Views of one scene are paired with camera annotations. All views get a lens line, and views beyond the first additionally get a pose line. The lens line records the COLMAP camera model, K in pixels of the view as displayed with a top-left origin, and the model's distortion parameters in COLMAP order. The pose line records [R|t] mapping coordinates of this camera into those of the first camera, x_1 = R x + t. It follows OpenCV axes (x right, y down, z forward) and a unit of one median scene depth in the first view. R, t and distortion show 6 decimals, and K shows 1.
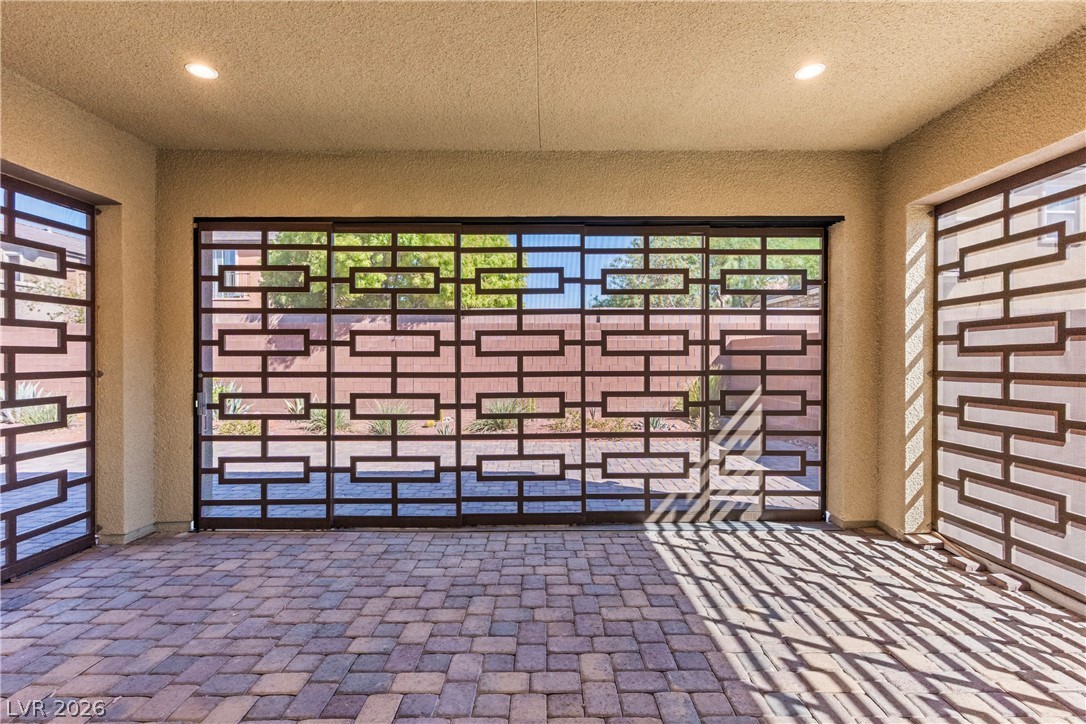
lens RADIAL K [[523.0, 0, 542.0], [0, 523.0, 360.0], [0, 0, 1]] dist [0.004821, -0.000883]
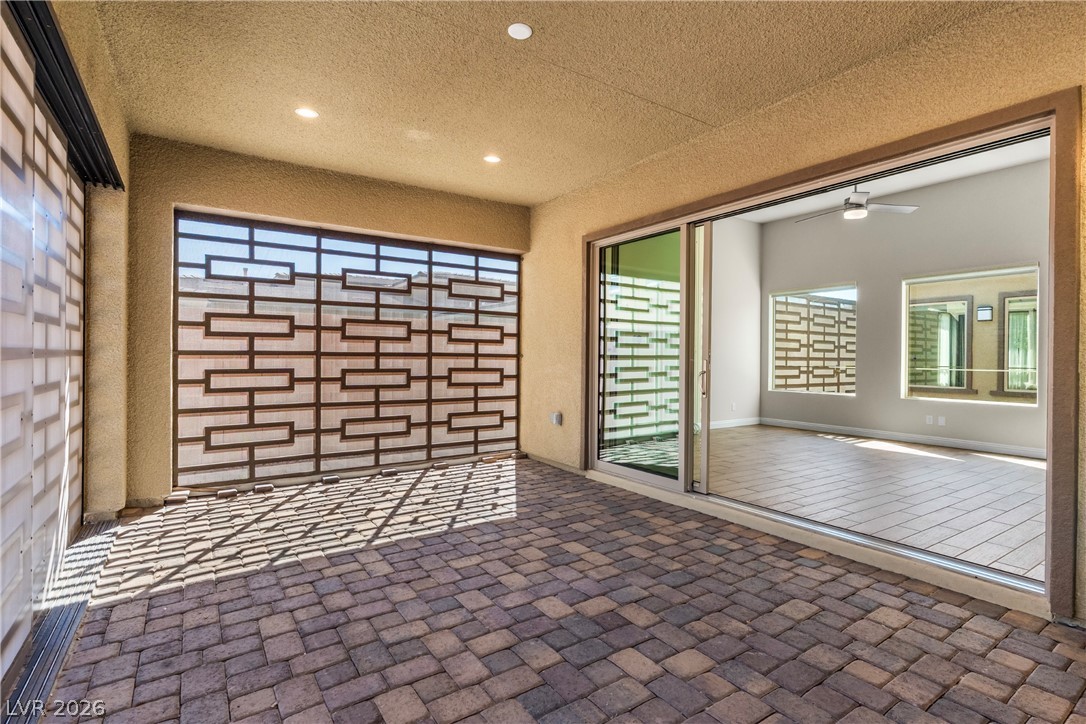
lens RADIAL K [[523.0, 0, 553.4], [0, 523.0, 355.2], [0, 0, 1]] dist [0.004821, -0.000883]
pose [[-0.558417, -0.005655, 0.829541, -0.830079], [0.000760, 0.999973, 0.007329, 0.028585], [-0.829560, 0.004723, -0.558398, 1.141406]]
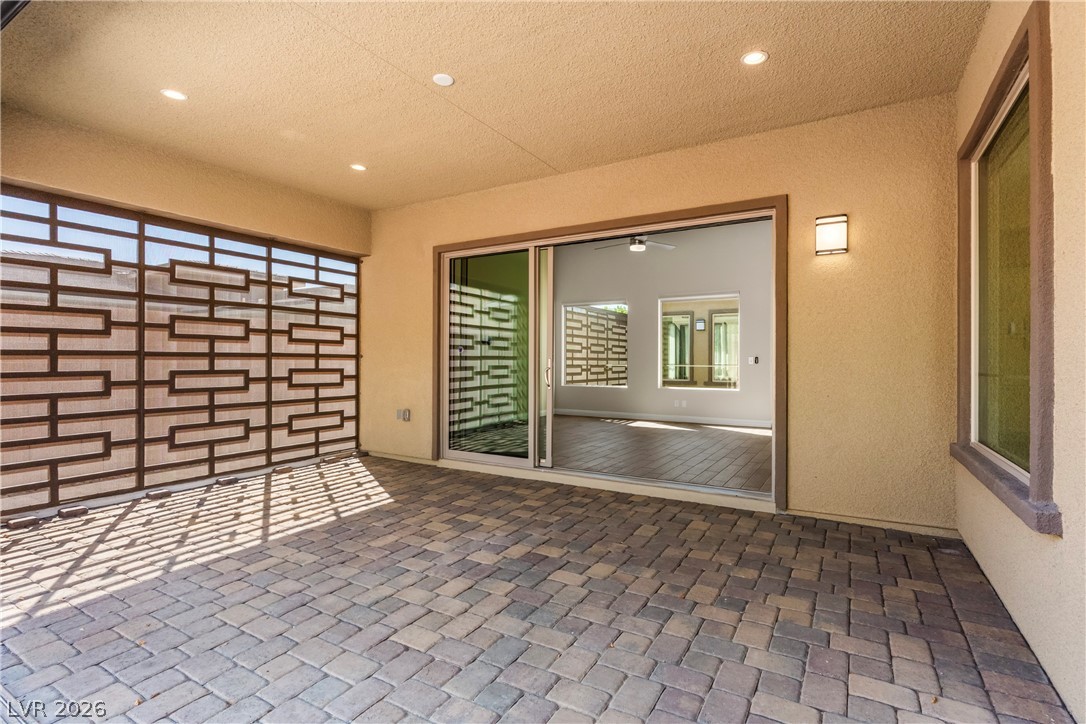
lens RADIAL K [[523.0, 0, 545.2], [0, 523.0, 357.3], [0, 0, 1]] dist [0.004821, -0.000883]
pose [[-0.858511, -0.004282, 0.512778, -0.773317], [-0.000241, 0.999968, 0.007946, 0.032549], [-0.512796, 0.006698, -0.858484, 1.483848]]
